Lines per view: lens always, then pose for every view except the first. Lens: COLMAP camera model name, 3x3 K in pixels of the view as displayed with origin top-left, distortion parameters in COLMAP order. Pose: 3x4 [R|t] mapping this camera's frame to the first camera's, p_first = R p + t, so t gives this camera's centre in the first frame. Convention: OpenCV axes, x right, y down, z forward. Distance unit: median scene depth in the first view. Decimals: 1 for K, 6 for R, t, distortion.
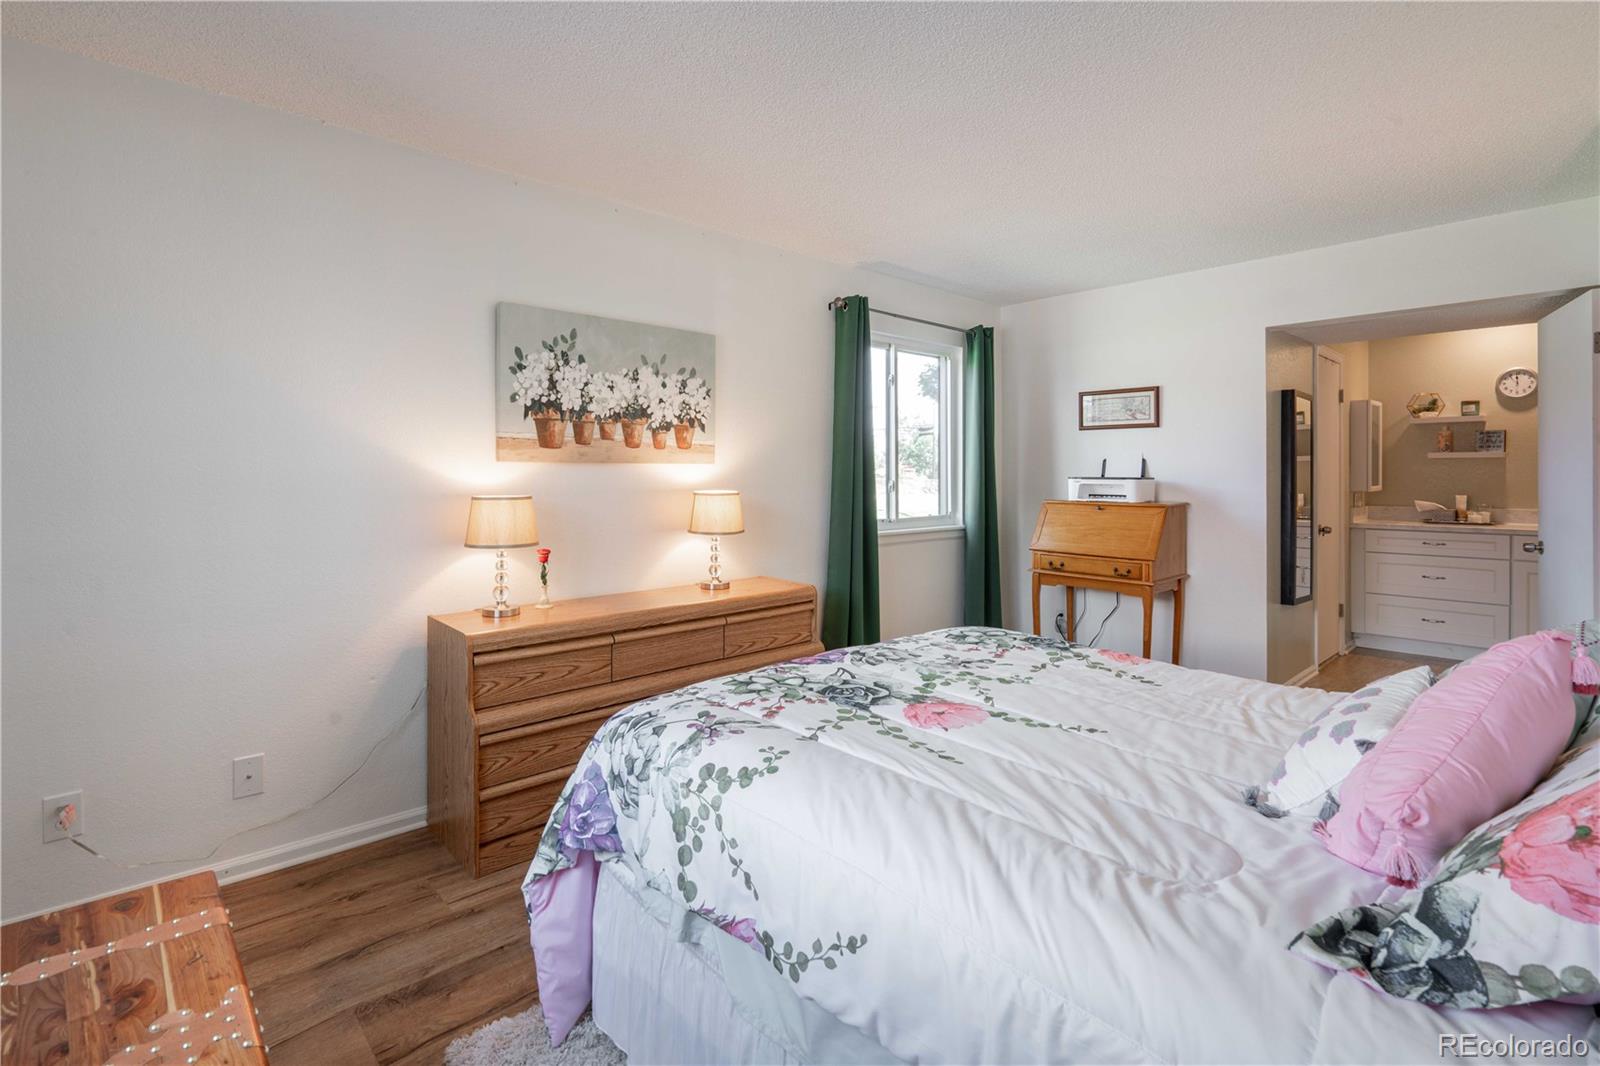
lens RADIAL K [[760.8, 0, 798.7], [0, 760.8, 482.2], [0, 0, 1]] dist [-0.003397, -0.000296]
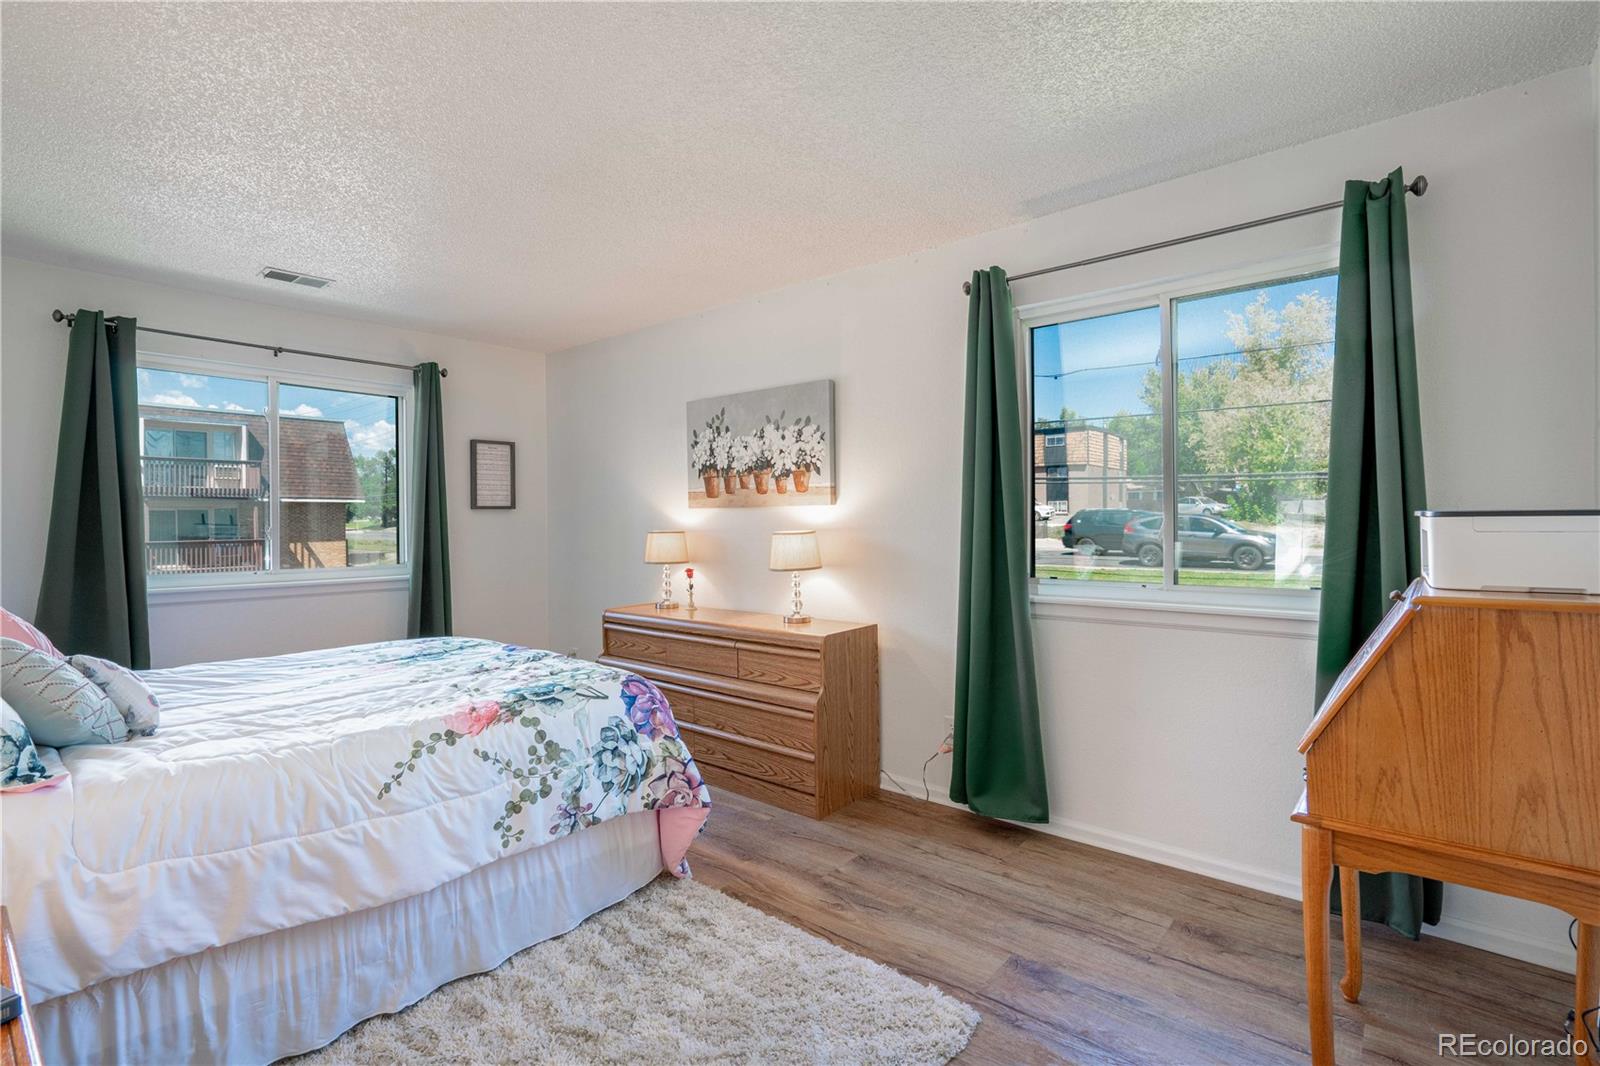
lens RADIAL K [[739.8, 0, 784.8], [0, 739.8, 531.3], [0, 0, 1]] dist [-0.000257, 0.000232]
pose [[0.114886, 0.015952, -0.993251, 0.960481], [0.000722, 0.999869, 0.016141, -0.004611], [0.993378, -0.002572, 0.114859, 0.904189]]
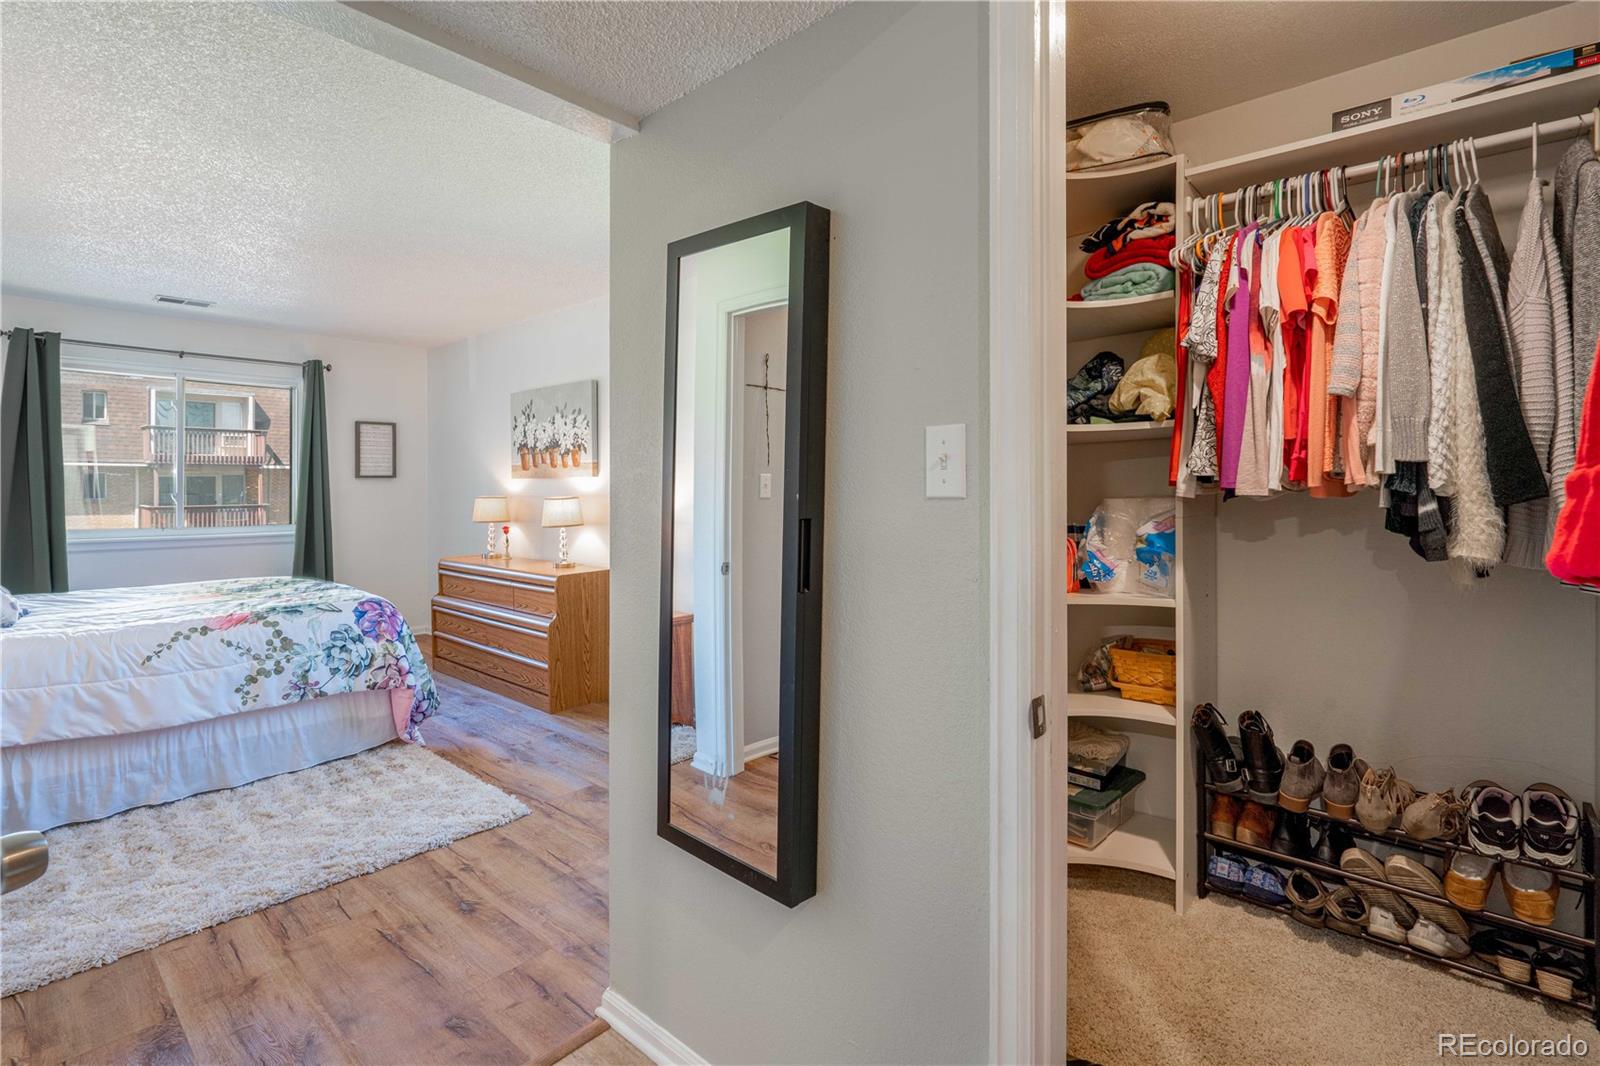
lens RADIAL K [[732.5, 0, 797.6], [0, 732.5, 493.6], [0, 0, 1]] dist [-0.001672, -0.000672]
pose [[0.102365, 0.009342, -0.994703, 1.311519], [-0.004304, 0.999951, 0.008948, -0.008290], [0.994738, 0.003365, 0.102400, 1.344005]]
